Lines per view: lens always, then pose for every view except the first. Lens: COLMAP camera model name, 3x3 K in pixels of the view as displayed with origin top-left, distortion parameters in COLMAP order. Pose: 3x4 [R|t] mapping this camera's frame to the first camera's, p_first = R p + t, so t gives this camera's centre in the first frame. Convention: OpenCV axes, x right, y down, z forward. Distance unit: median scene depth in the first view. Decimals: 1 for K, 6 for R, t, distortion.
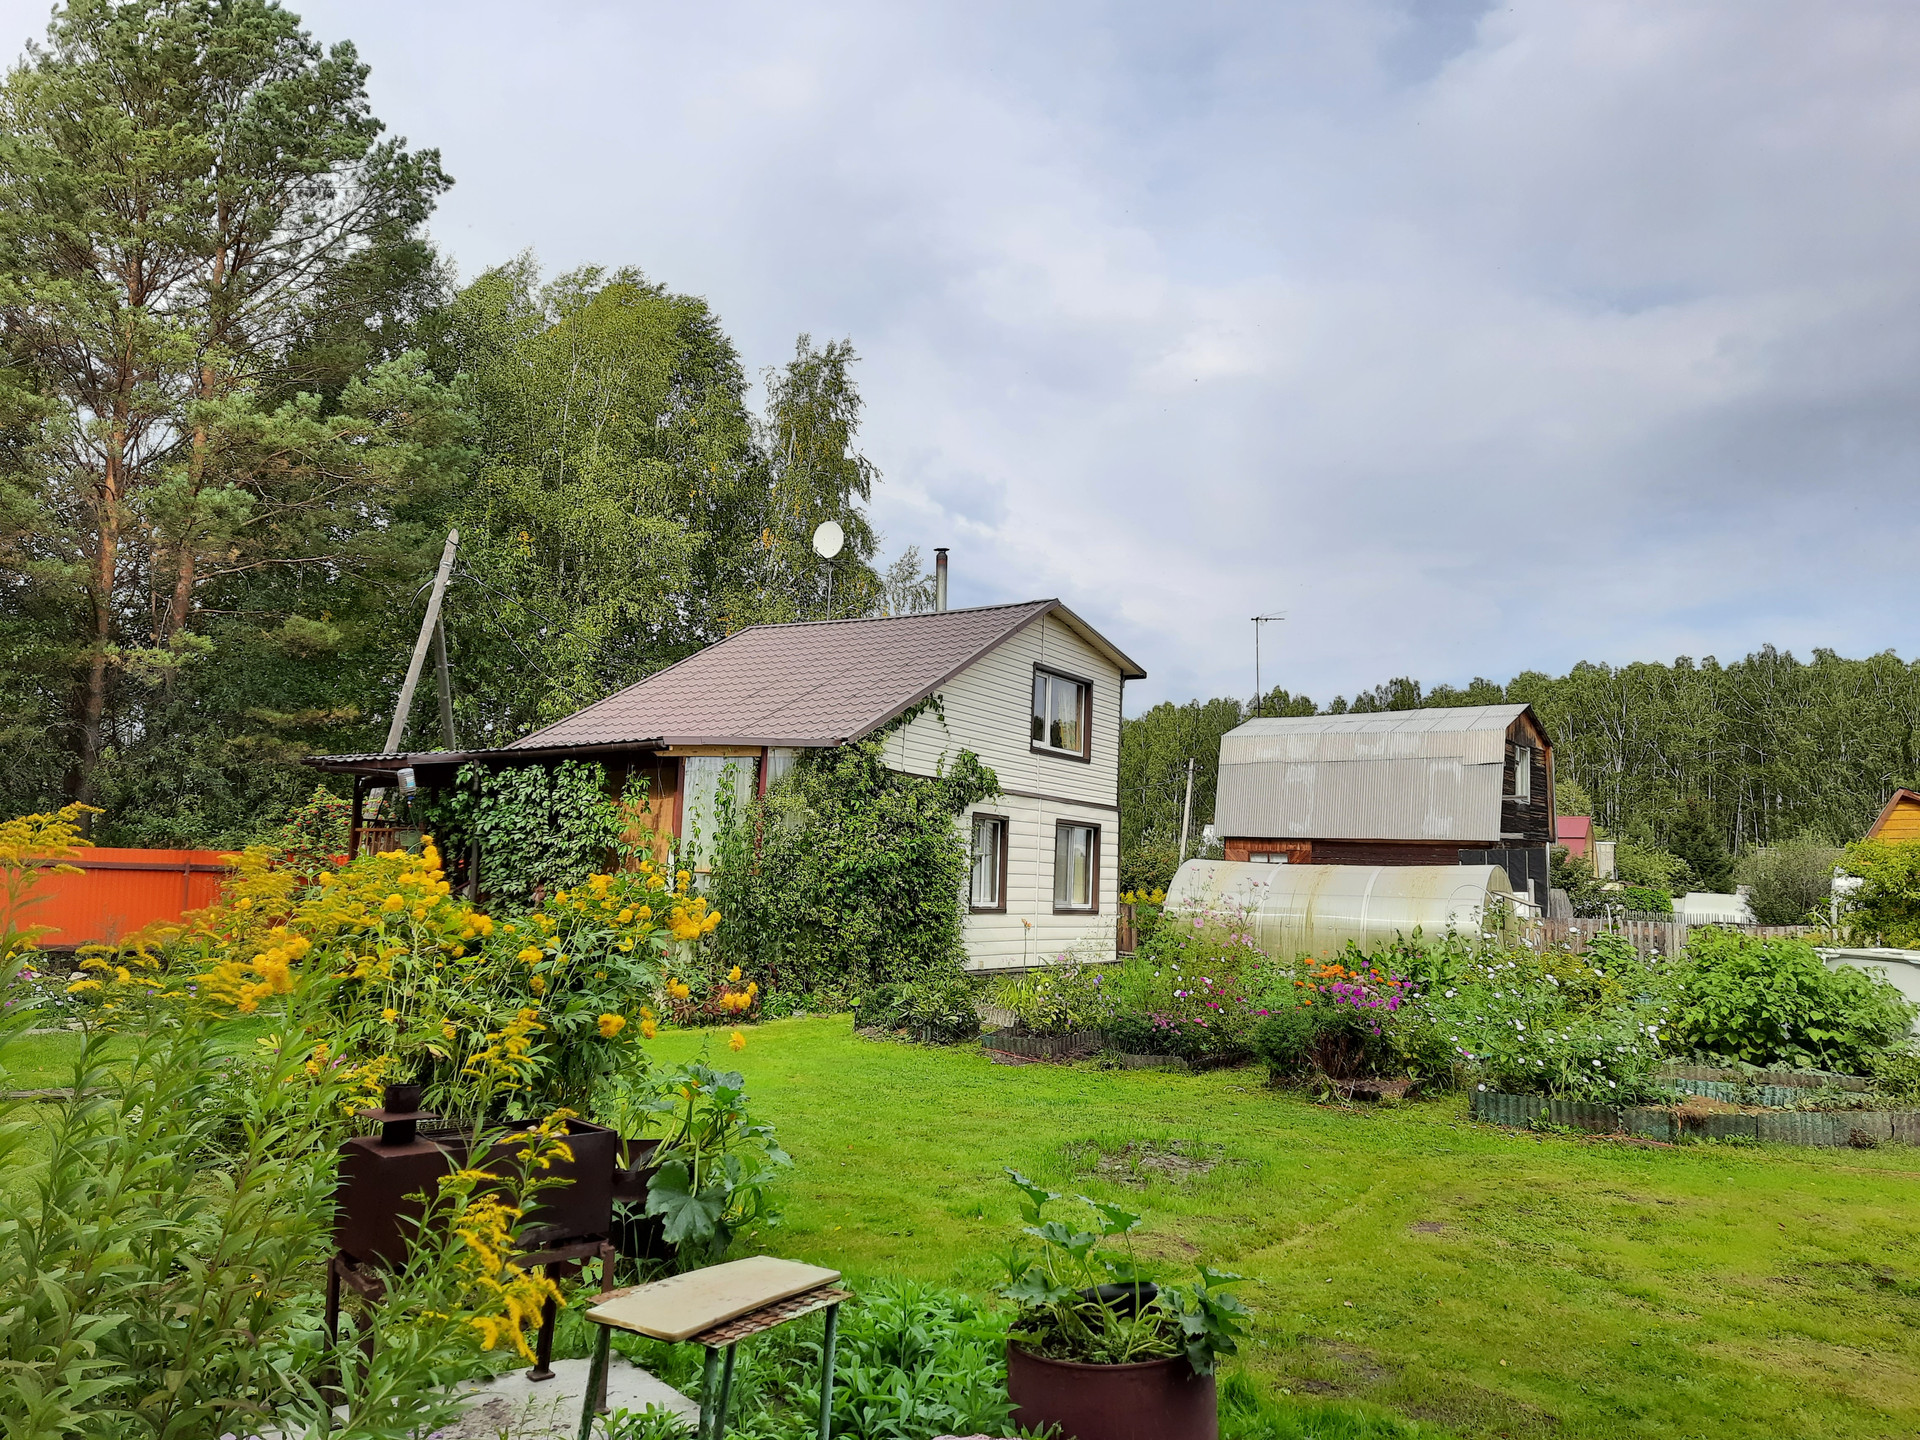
lens RADIAL K [[1362.9, 0, 966.2], [0, 1362.9, 726.9], [0, 0, 1]] dist [0.124030, -0.148251]
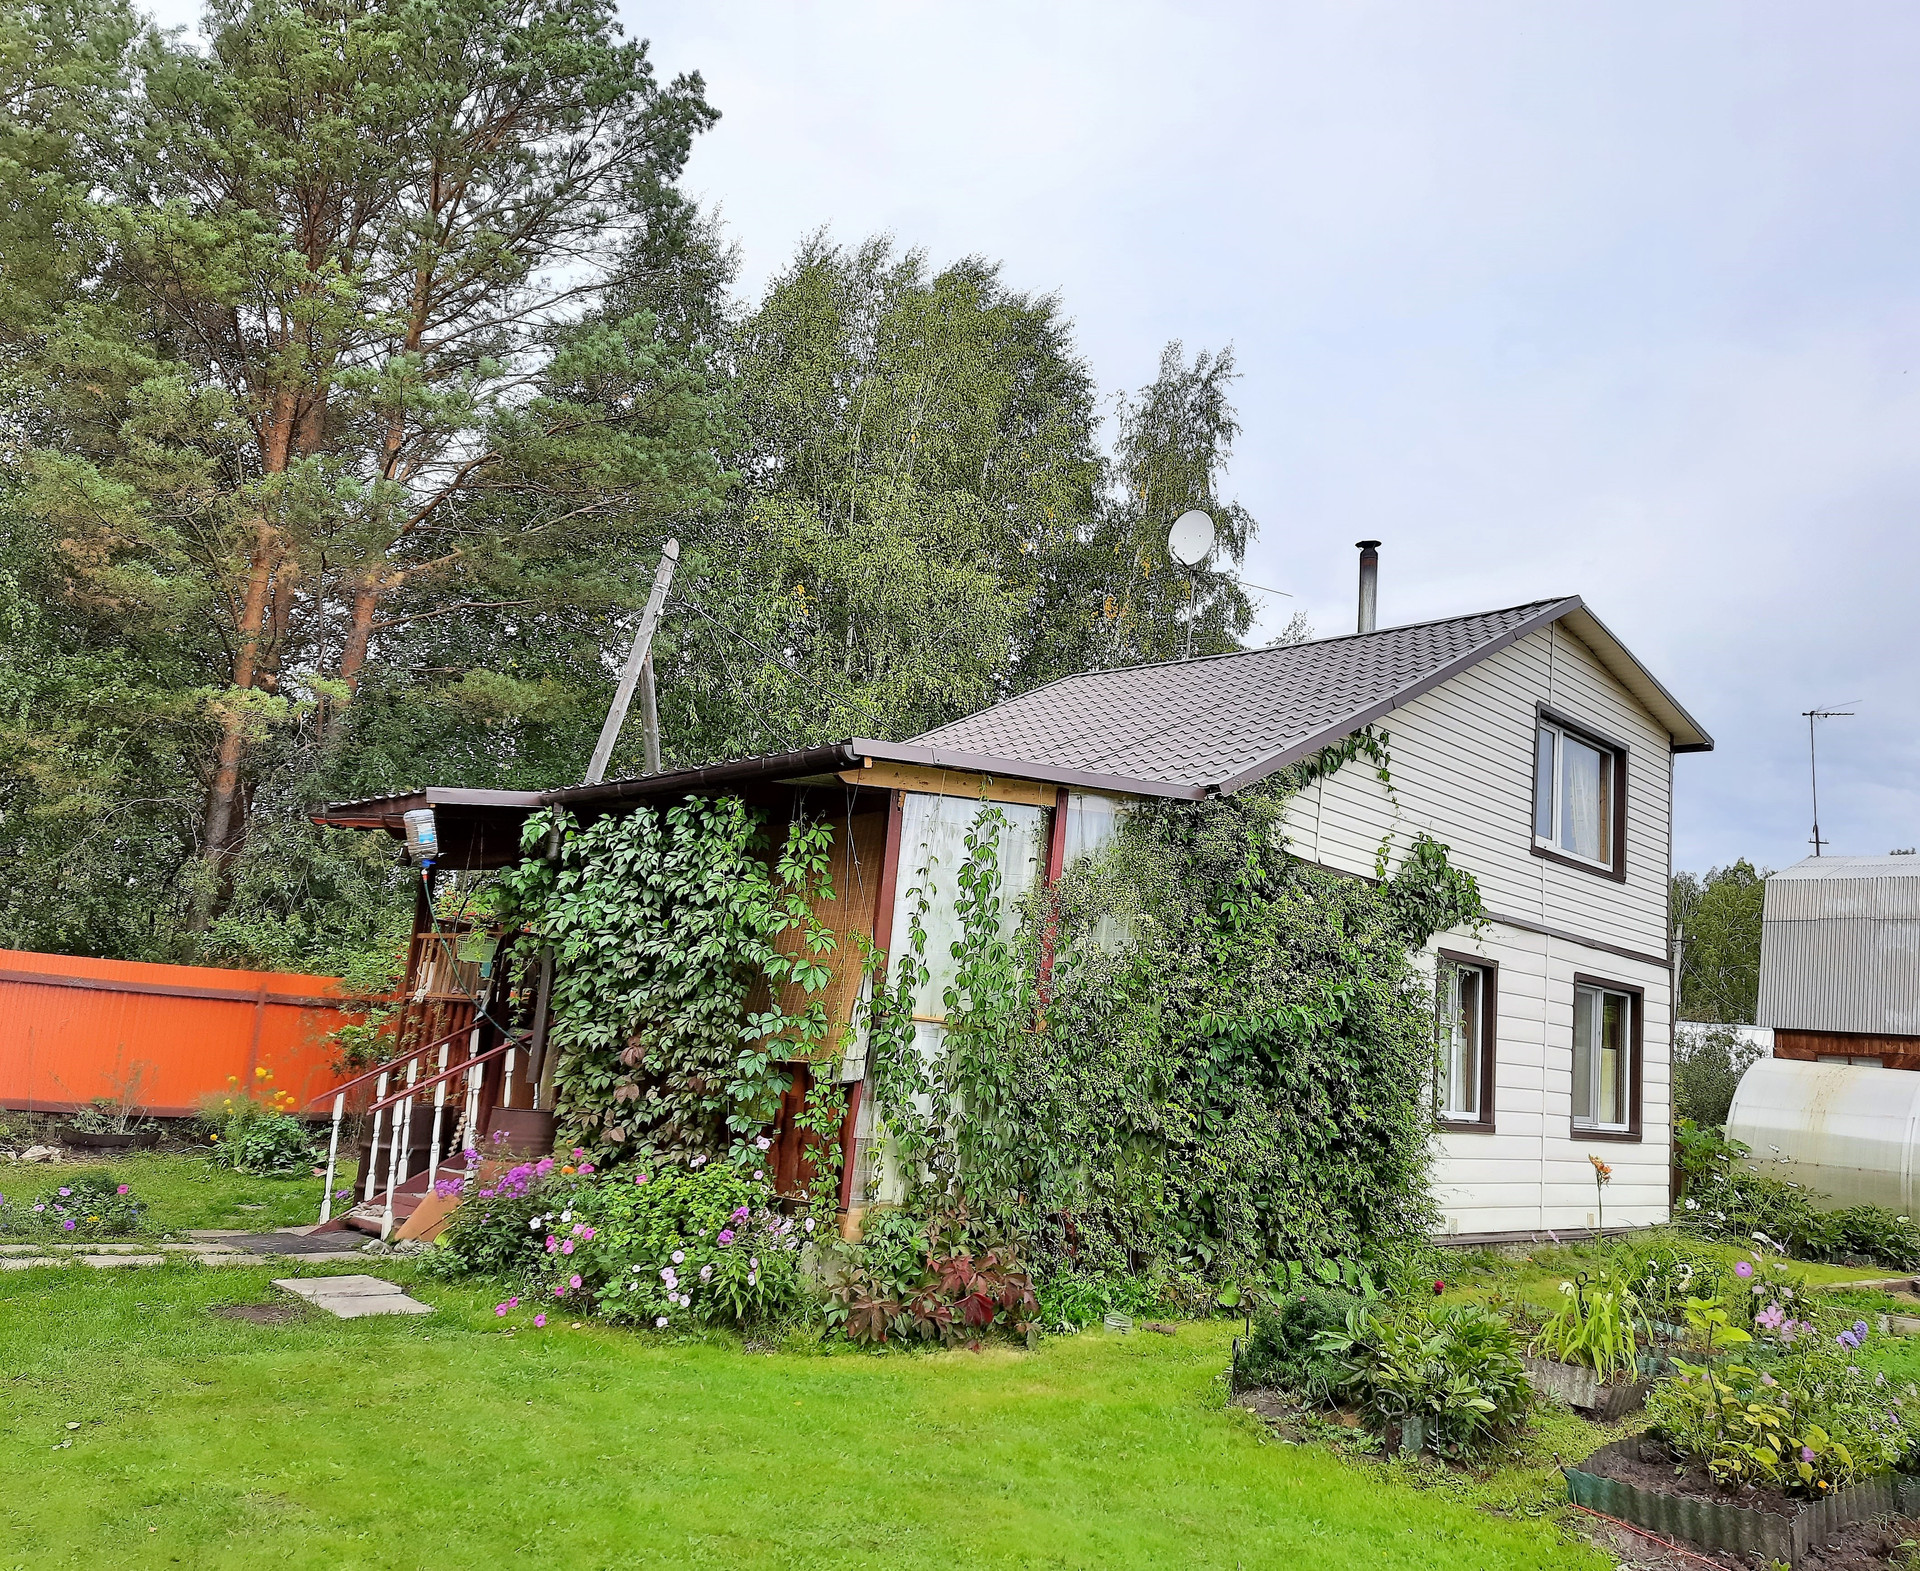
lens RADIAL K [[1437.1, 0, 1050.3], [0, 1437.1, 780.2], [0, 0, 1]] dist [0.152450, -0.271223]
pose [[0.980430, 0.008156, -0.196698, -0.040116], [-0.024936, 0.996239, -0.082983, 0.054373], [0.195282, 0.086264, 0.976946, 0.430541]]
